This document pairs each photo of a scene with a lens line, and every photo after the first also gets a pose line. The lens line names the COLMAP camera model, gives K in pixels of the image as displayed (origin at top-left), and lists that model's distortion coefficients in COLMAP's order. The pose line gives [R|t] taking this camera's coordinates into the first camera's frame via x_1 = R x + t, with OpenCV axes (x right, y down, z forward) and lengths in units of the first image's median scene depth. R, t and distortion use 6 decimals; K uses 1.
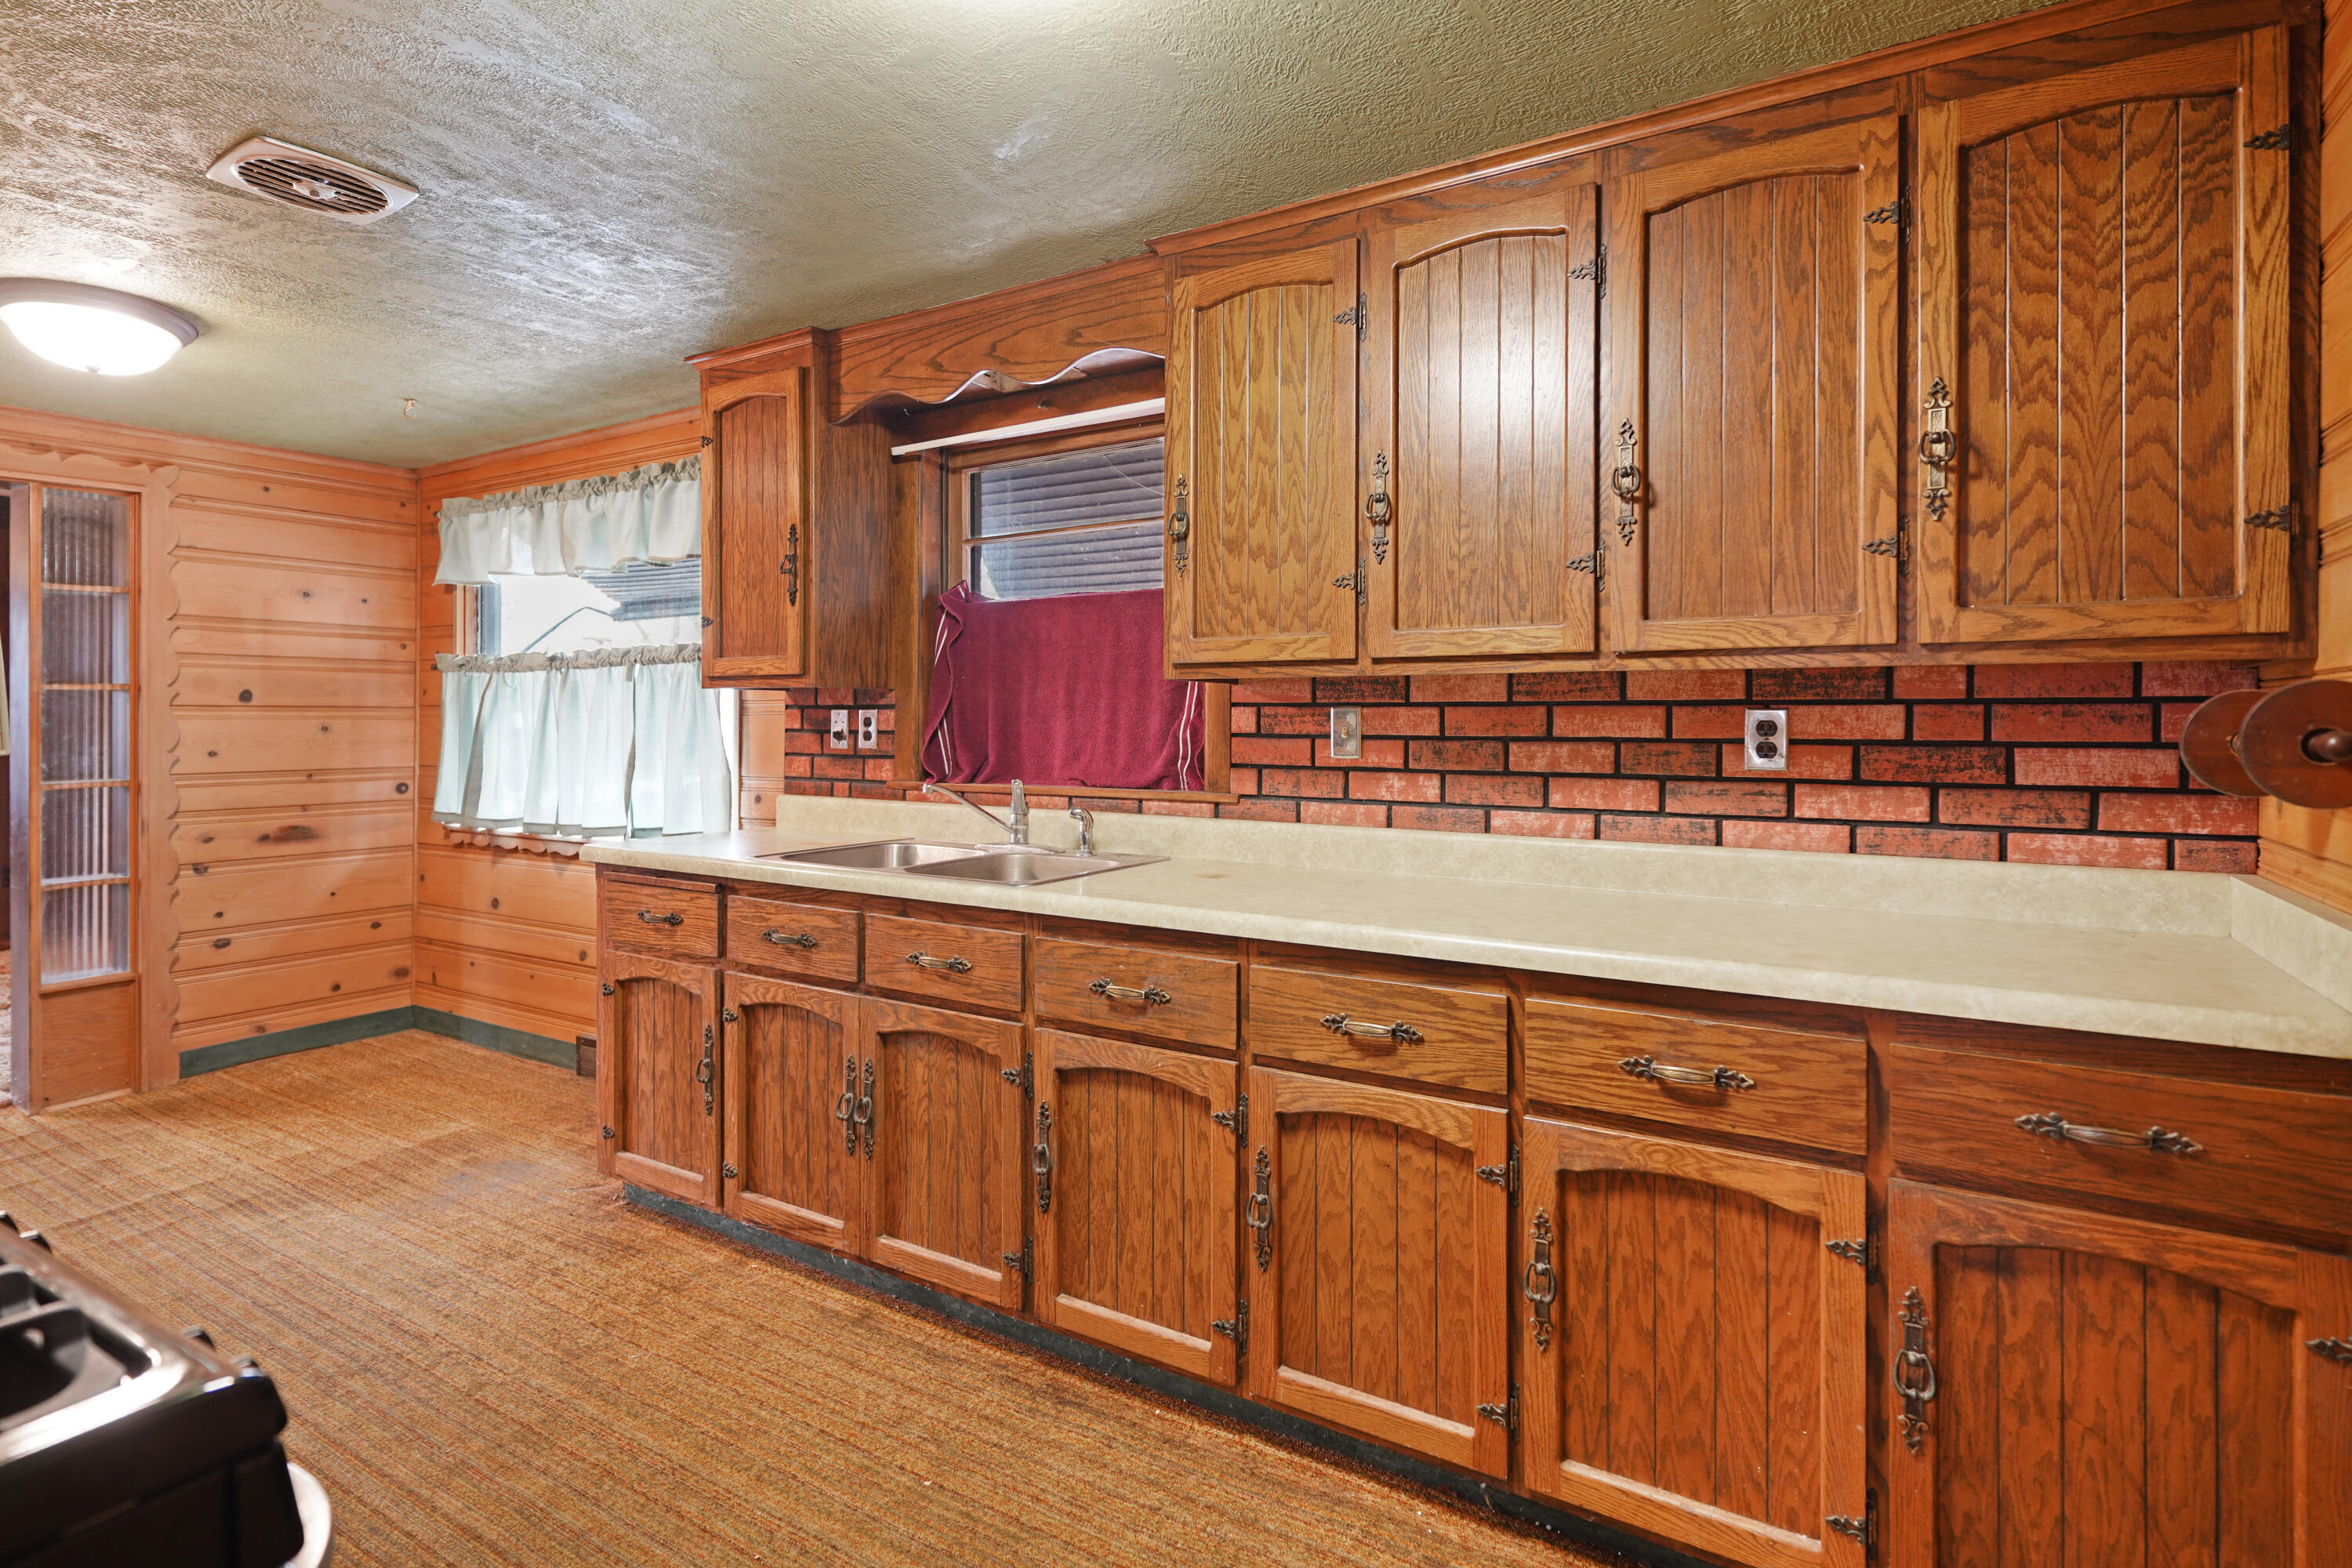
lens RADIAL K [[1145.9, 0, 1171.9], [0, 1145.9, 726.0], [0, 0, 1]] dist [0.005407, -0.003232]
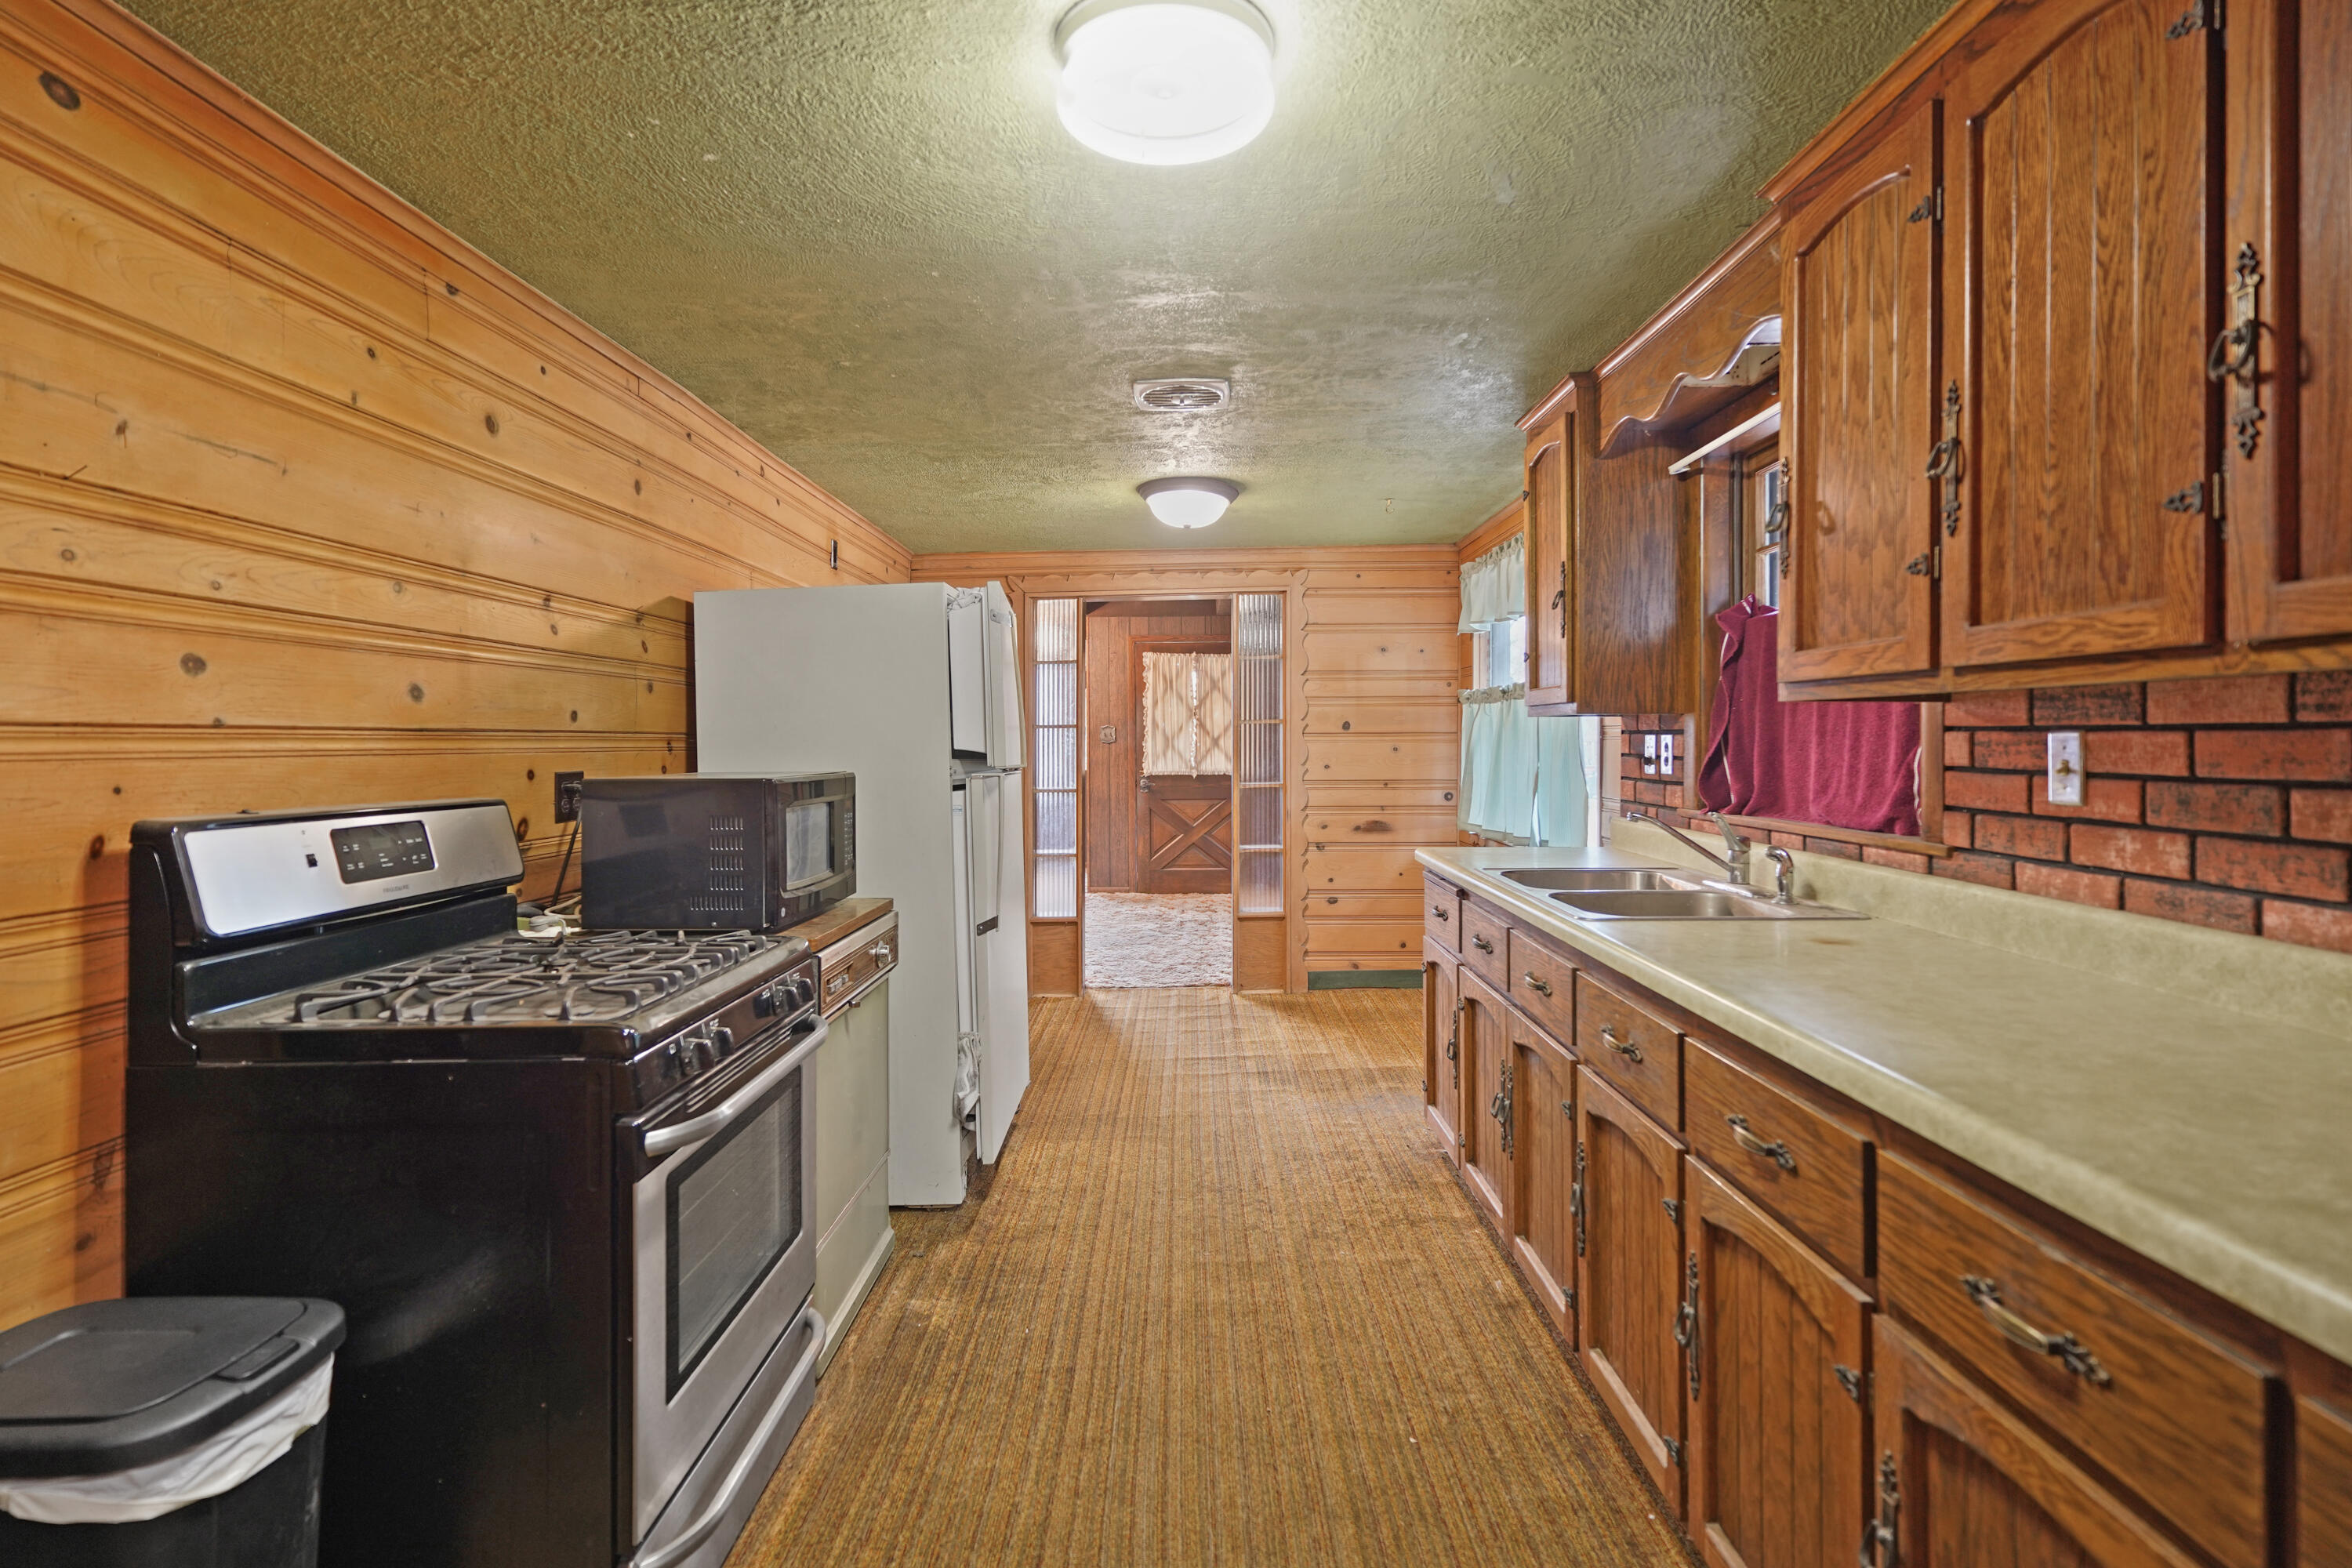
lens RADIAL K [[1145.9, 0, 1198.6], [0, 1145.9, 738.0], [0, 0, 1]] dist [0.005407, -0.003232]
pose [[0.528987, -0.003445, -0.848623, 0.456479], [0.000448, 0.999993, -0.003781, -0.009865], [0.848630, 0.001620, 0.528984, 0.175233]]
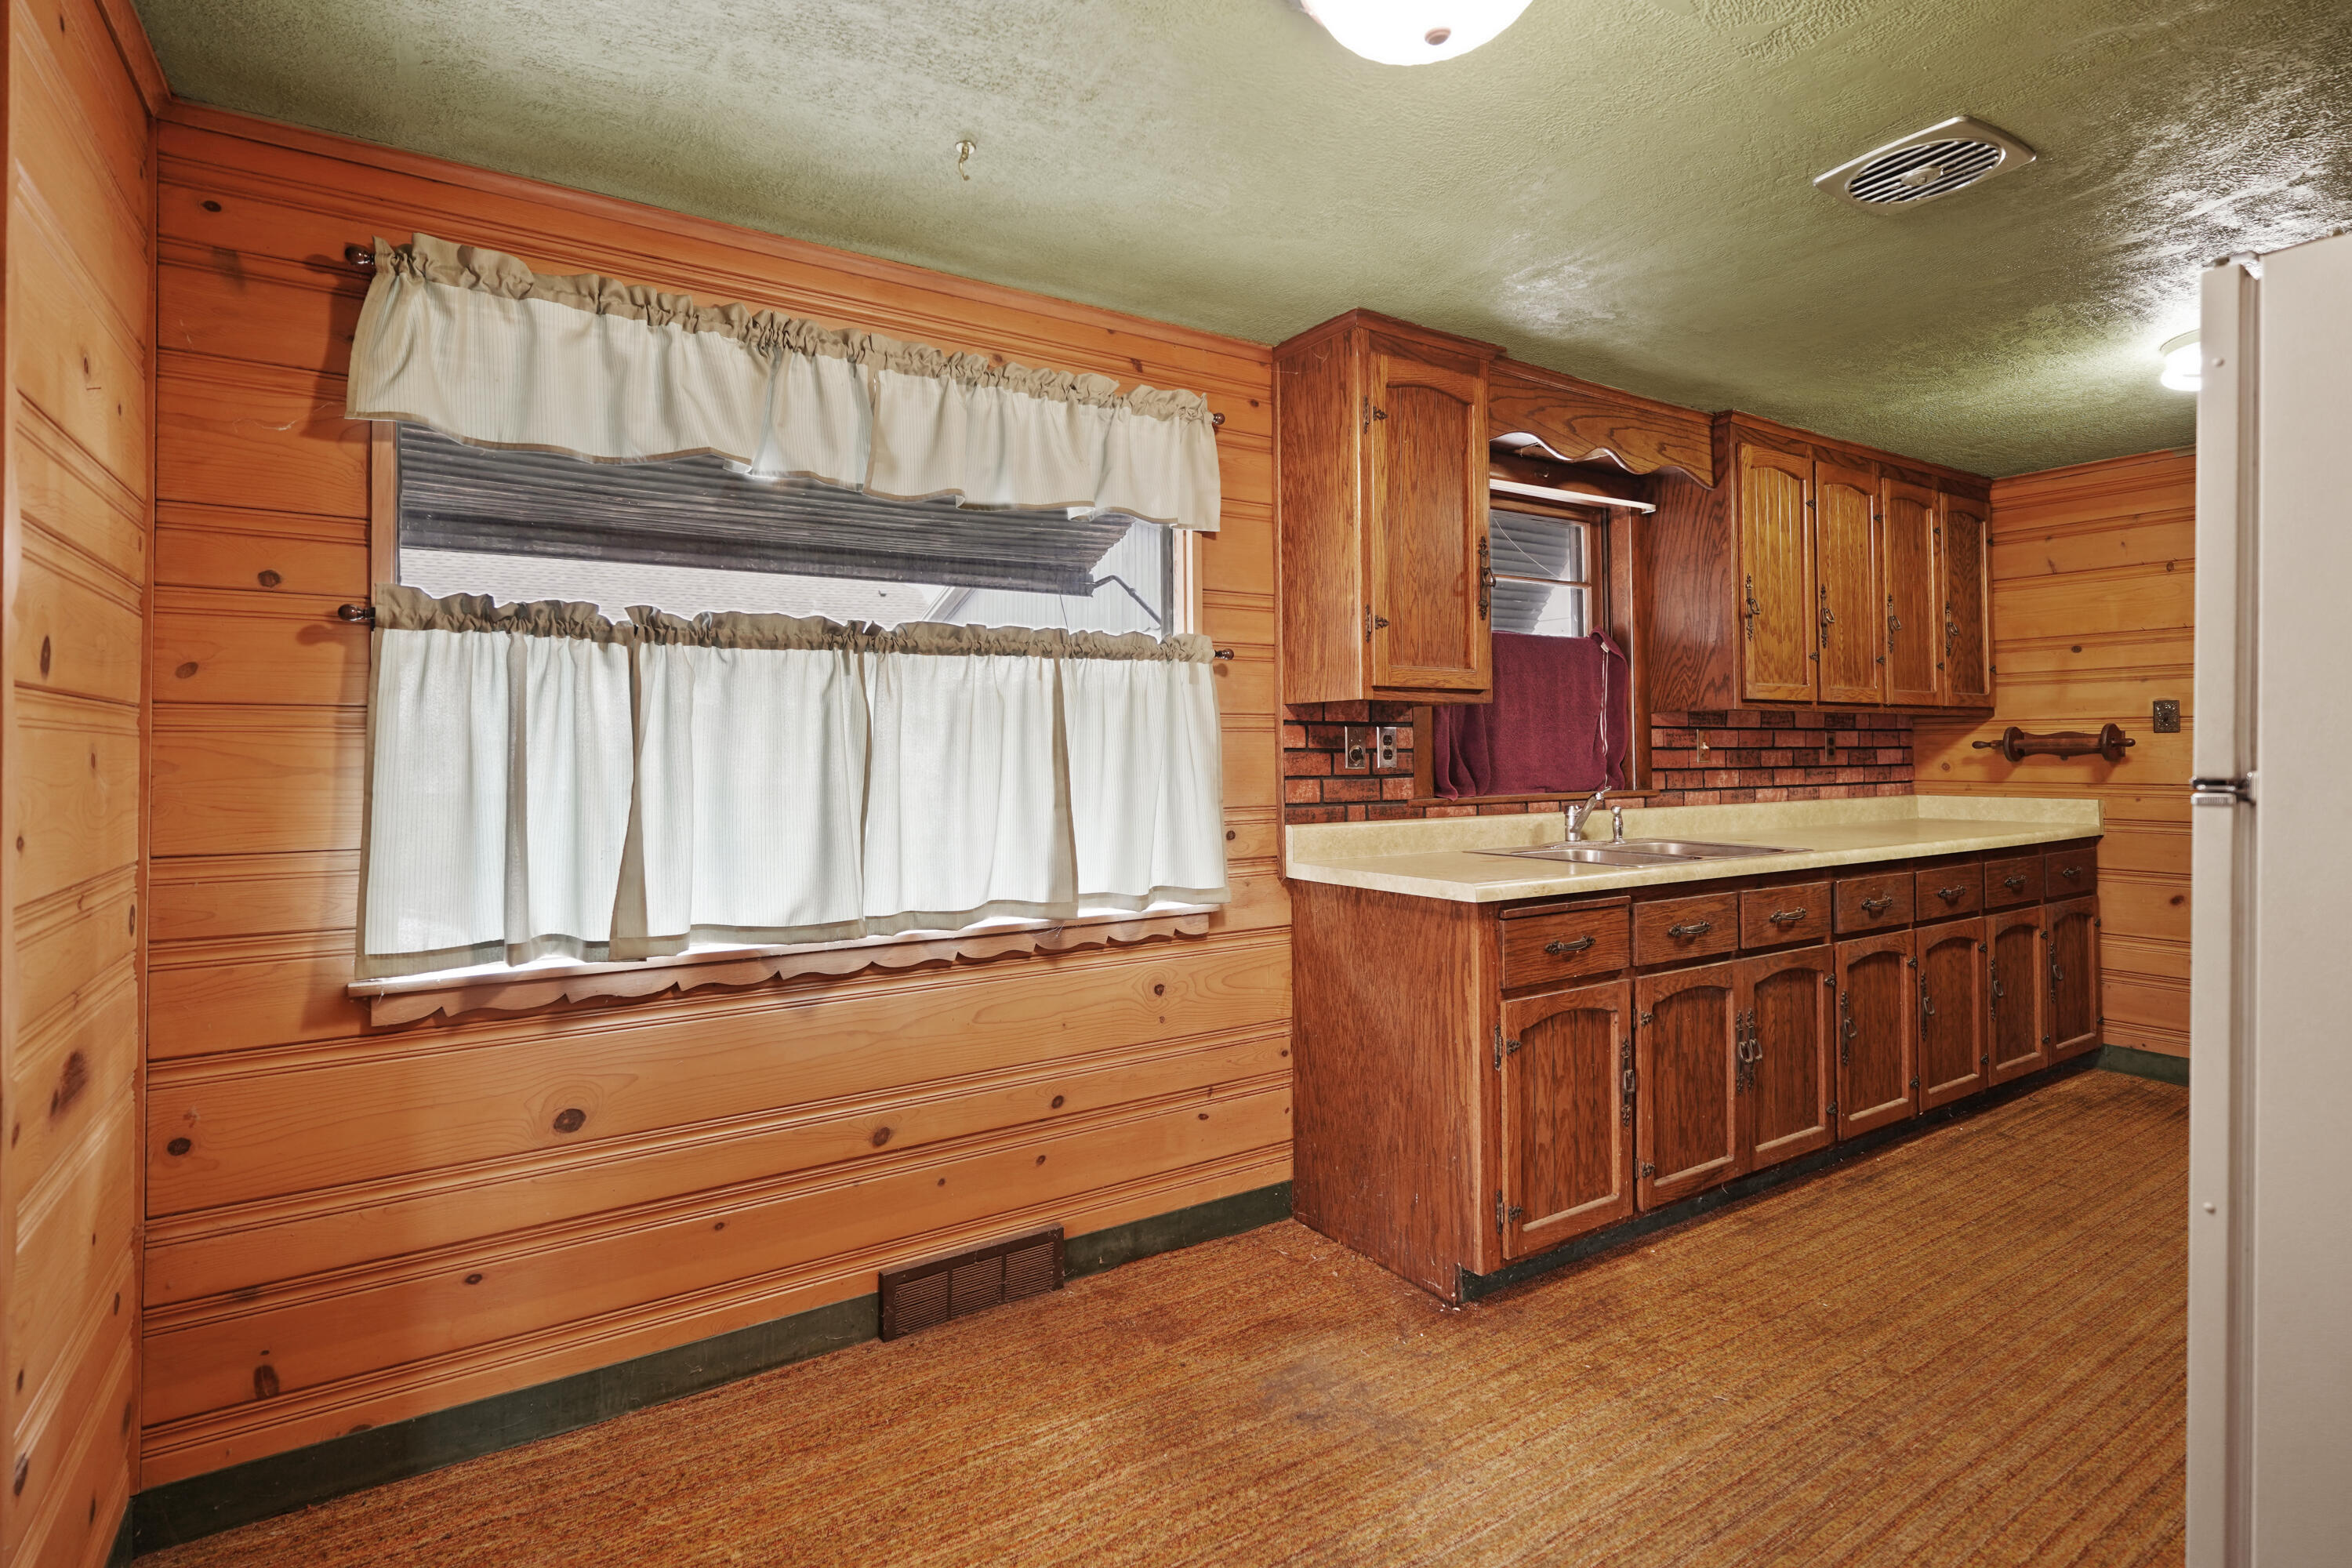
lens RADIAL K [[1145.9, 0, 1180.6], [0, 1145.9, 733.6], [0, 0, 1]] dist [0.005407, -0.003232]
pose [[0.433672, 0.009635, 0.901019, -1.538482], [0.011385, 0.999804, -0.016171, 0.006262], [-0.900999, 0.017271, 0.433477, 0.943457]]
